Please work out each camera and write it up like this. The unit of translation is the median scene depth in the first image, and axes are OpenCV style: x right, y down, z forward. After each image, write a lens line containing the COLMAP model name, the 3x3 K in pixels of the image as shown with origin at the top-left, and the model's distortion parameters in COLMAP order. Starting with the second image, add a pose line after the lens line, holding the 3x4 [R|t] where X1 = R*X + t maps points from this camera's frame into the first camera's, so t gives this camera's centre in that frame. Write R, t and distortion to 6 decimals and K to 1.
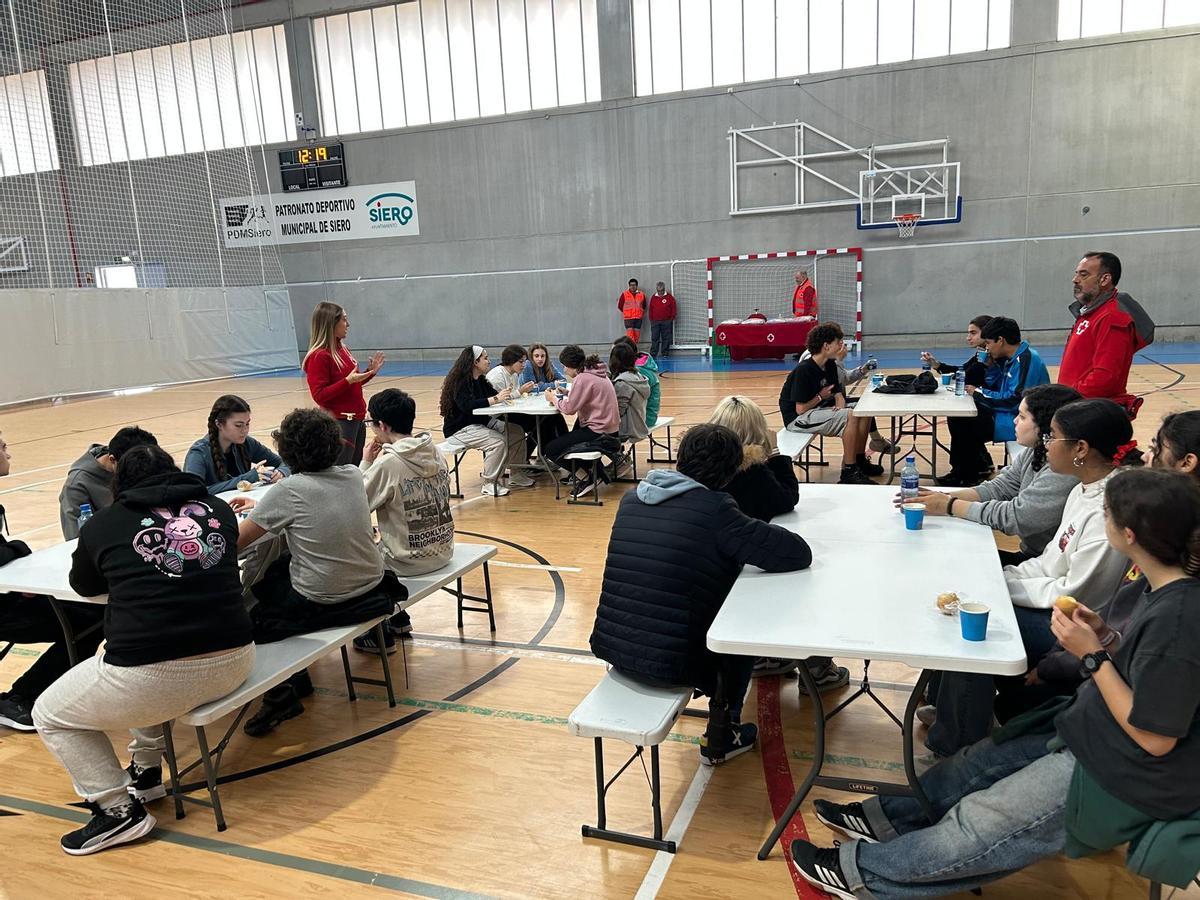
lens RADIAL K [[924.9, 0, 600.0], [0, 924.9, 450.0], [0, 0, 1]] dist [0.004019, -0.000947]
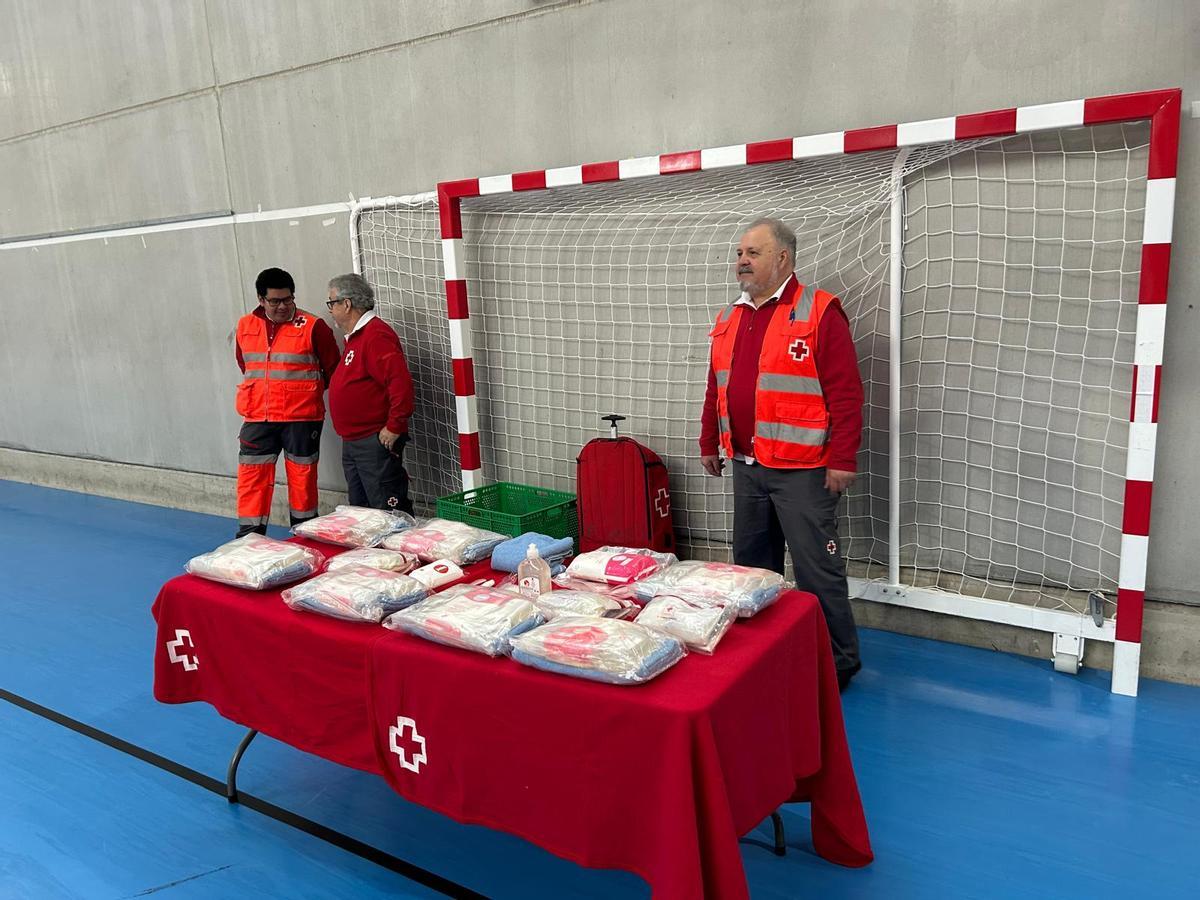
lens RADIAL K [[924.9, 0, 600.0], [0, 924.9, 450.0], [0, 0, 1]] dist [0.004019, -0.000947]
pose [[0.978295, 0.032657, -0.204626, 0.210942], [-0.020463, 0.997902, 0.061430, -0.158239], [0.206203, -0.055910, 0.976911, 0.788207]]
